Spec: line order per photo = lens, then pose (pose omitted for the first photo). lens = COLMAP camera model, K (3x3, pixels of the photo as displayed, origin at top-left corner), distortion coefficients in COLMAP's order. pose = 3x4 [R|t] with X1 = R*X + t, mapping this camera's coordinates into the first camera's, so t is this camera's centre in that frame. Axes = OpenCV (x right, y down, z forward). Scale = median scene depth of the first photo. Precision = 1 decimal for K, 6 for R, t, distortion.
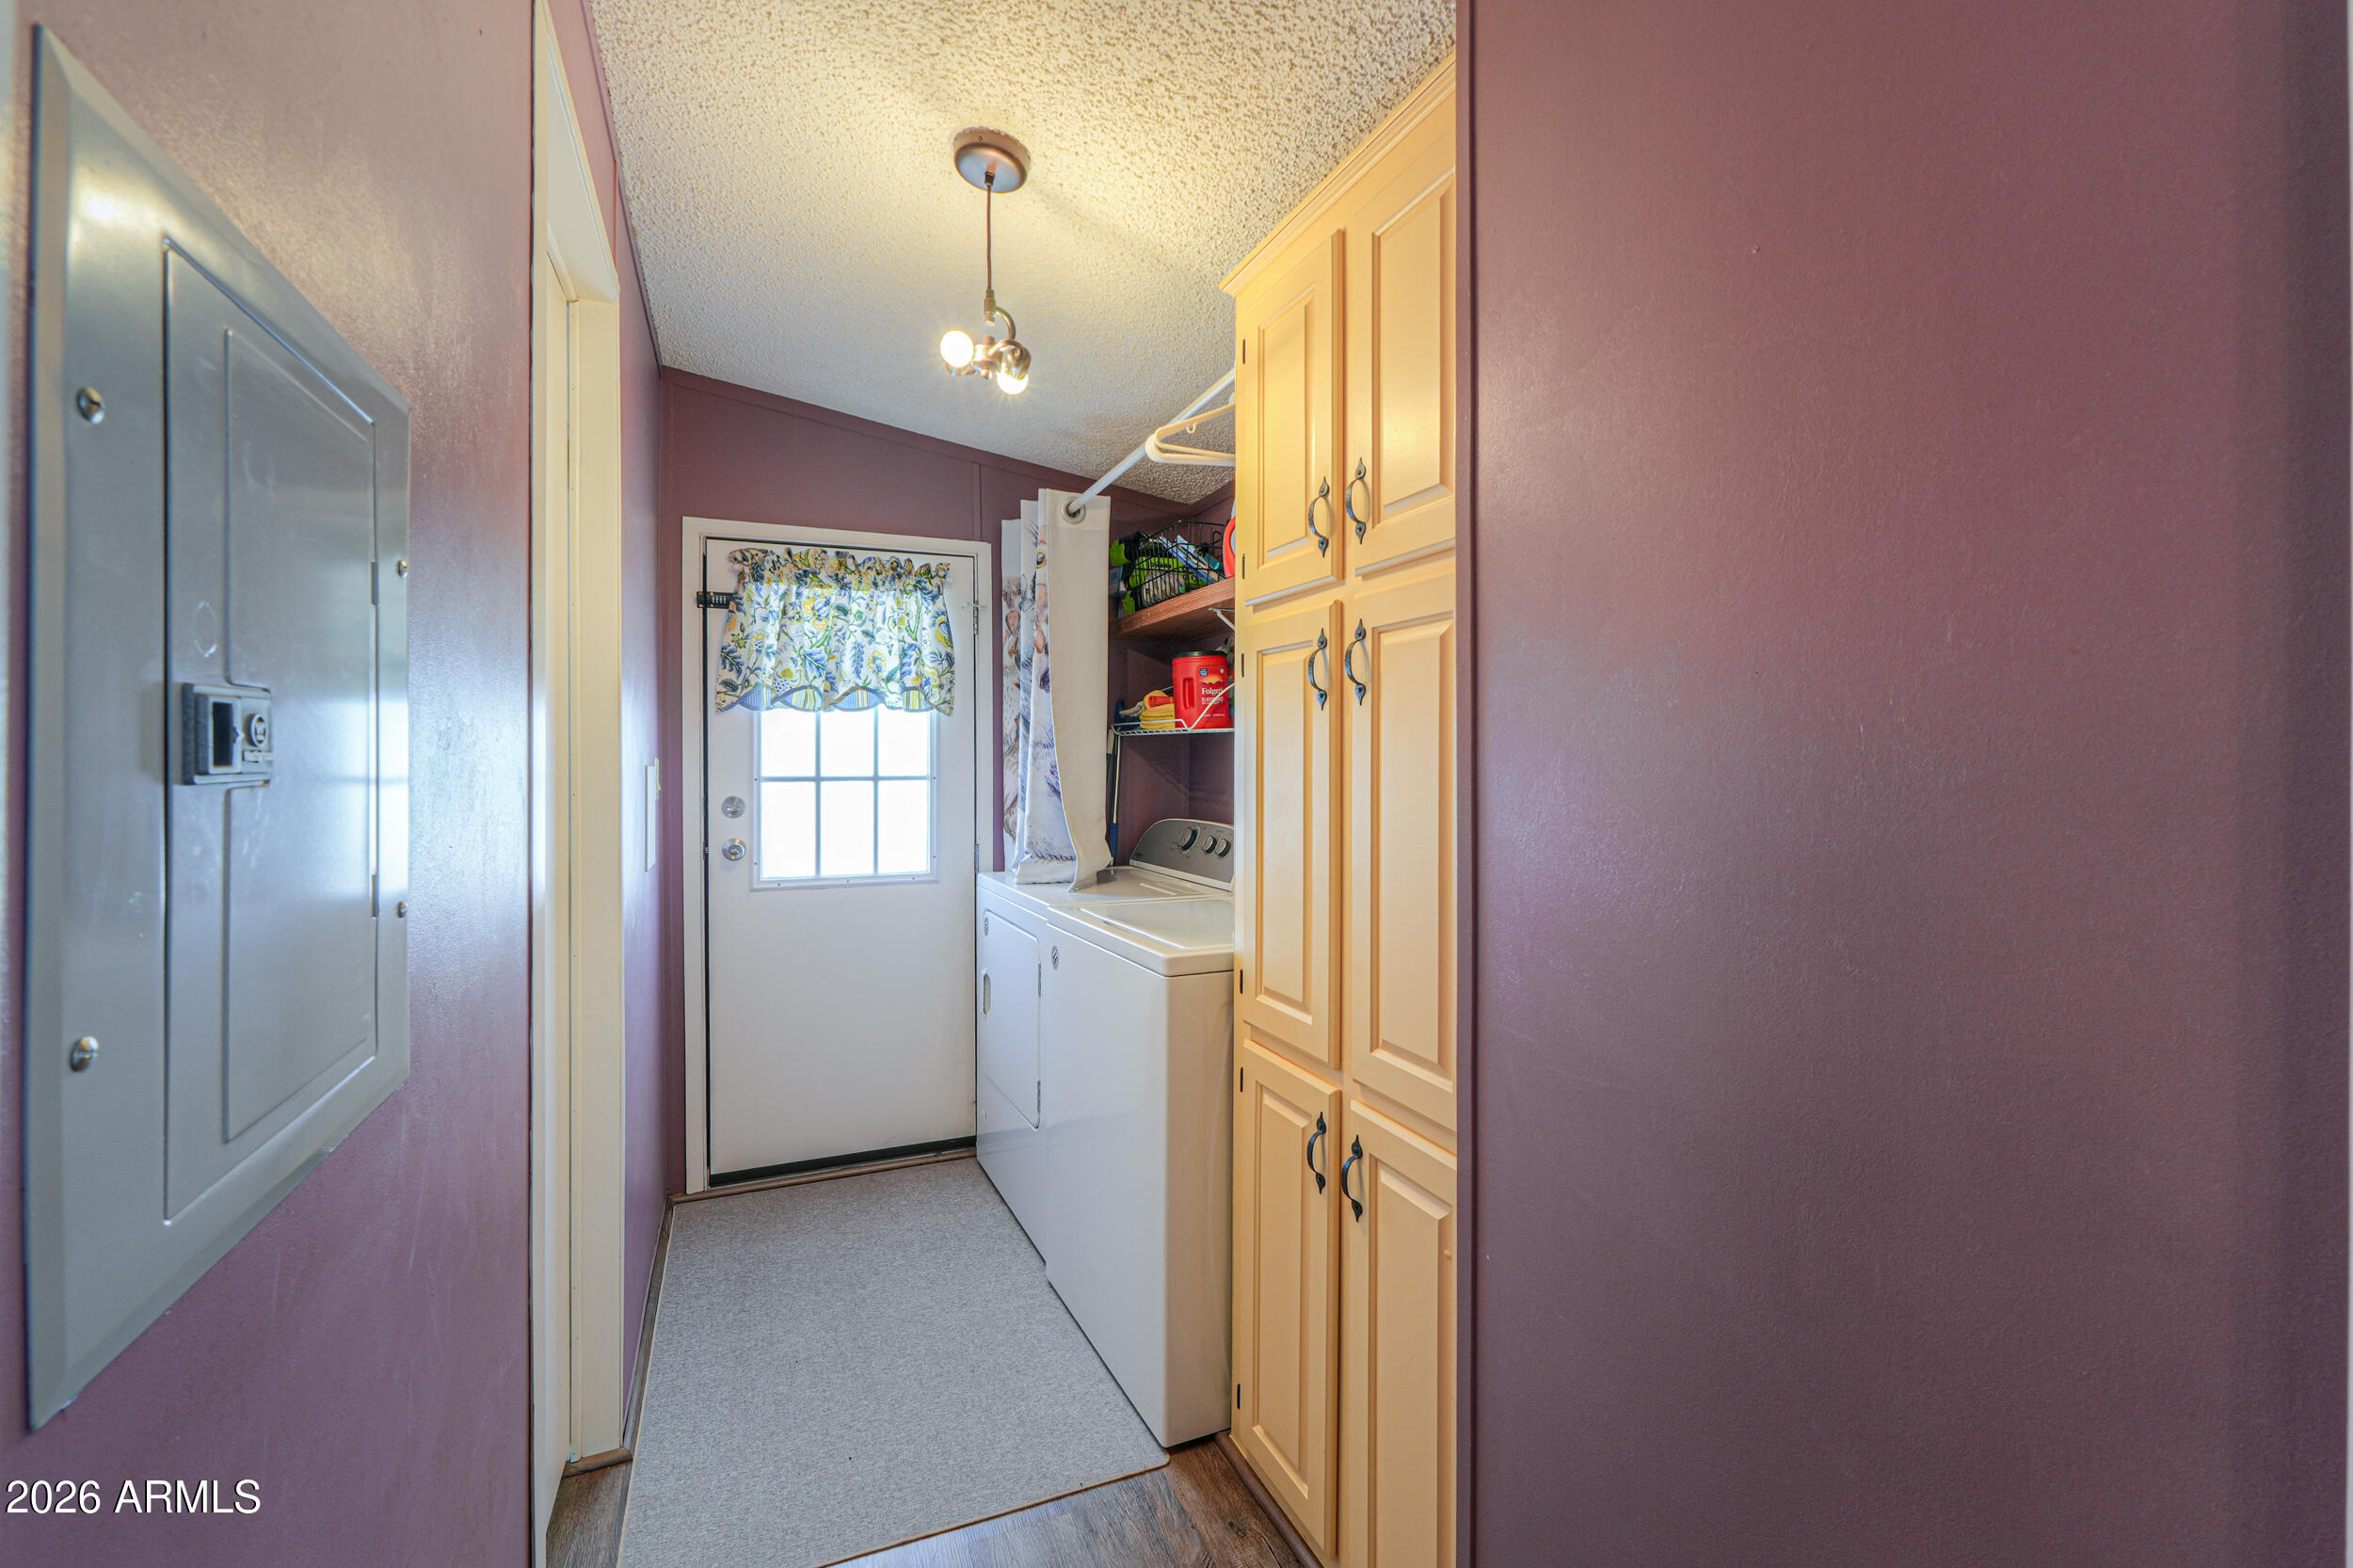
lens RADIAL K [[993.5, 0, 1171.7], [0, 993.5, 768.0], [0, 0, 1]] dist [-0.004017, -0.001986]
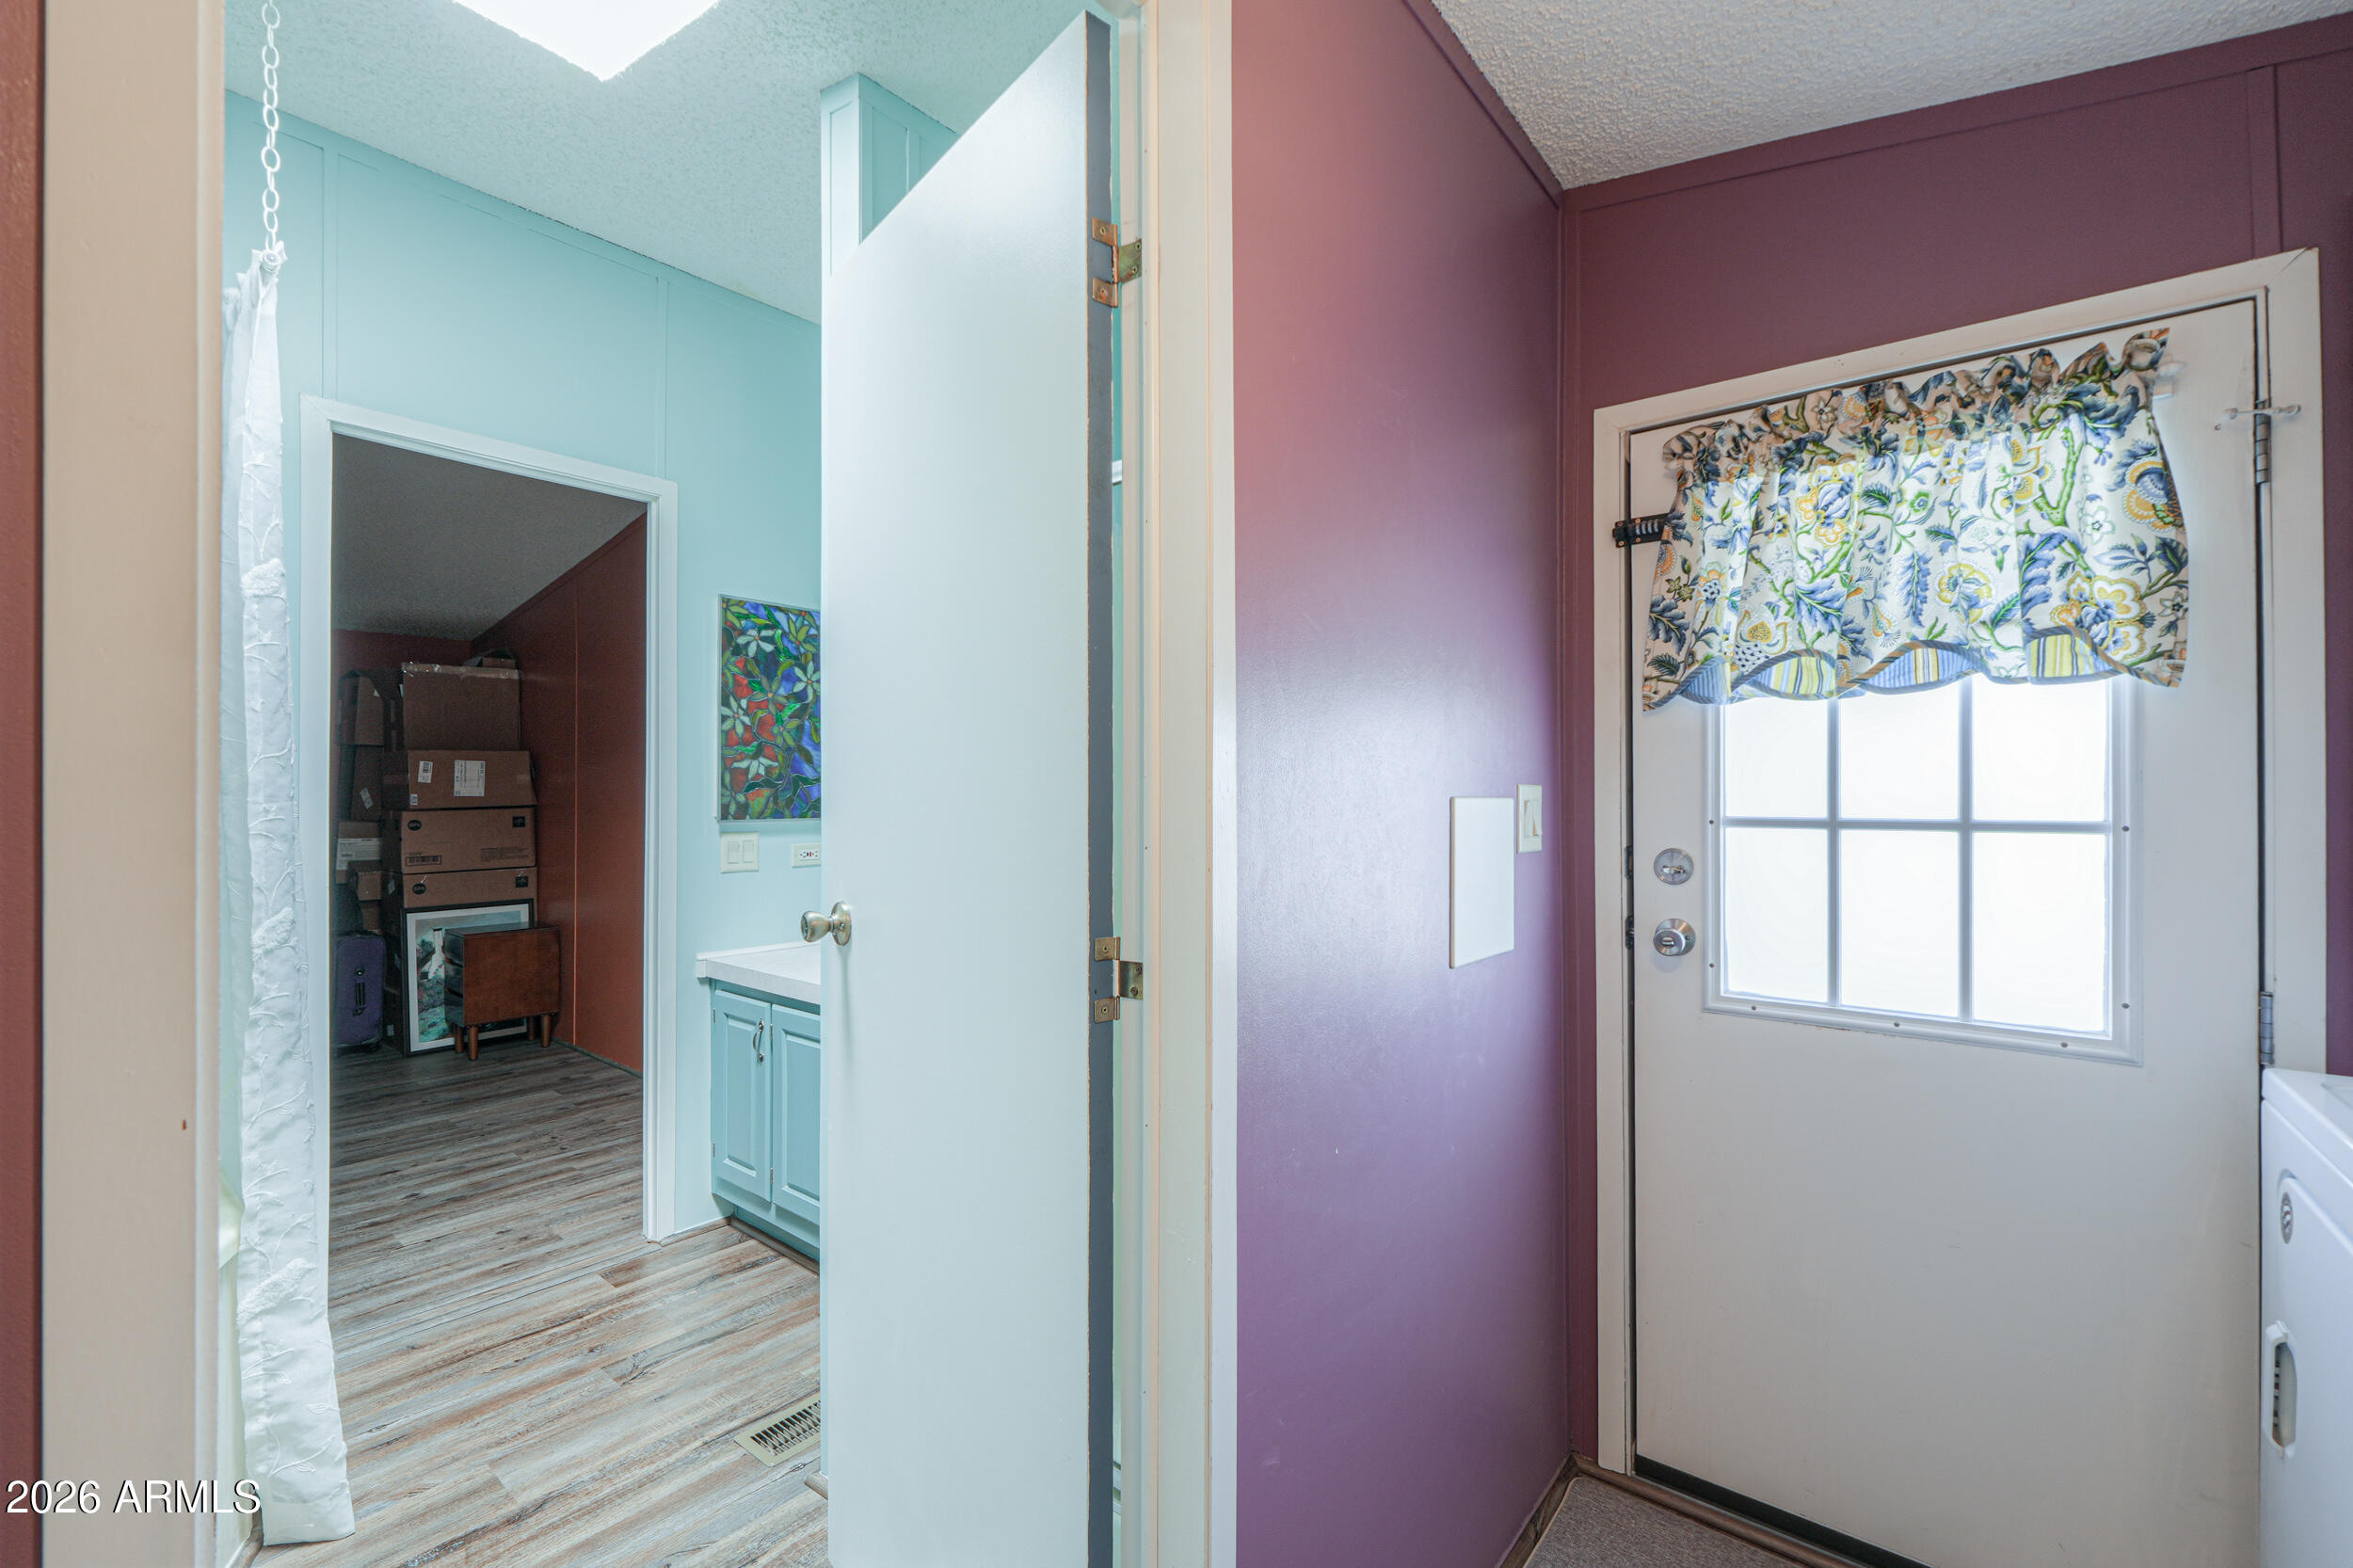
lens RADIAL K [[993.5, 0, 1161.6], [0, 993.5, 783.9], [0, 0, 1]] dist [-0.004017, -0.001986]
pose [[0.458398, -0.003348, -0.888741, -0.046425], [-0.008638, 0.999929, -0.008222, -0.003074], [0.888705, 0.011446, 0.458337, 0.433708]]
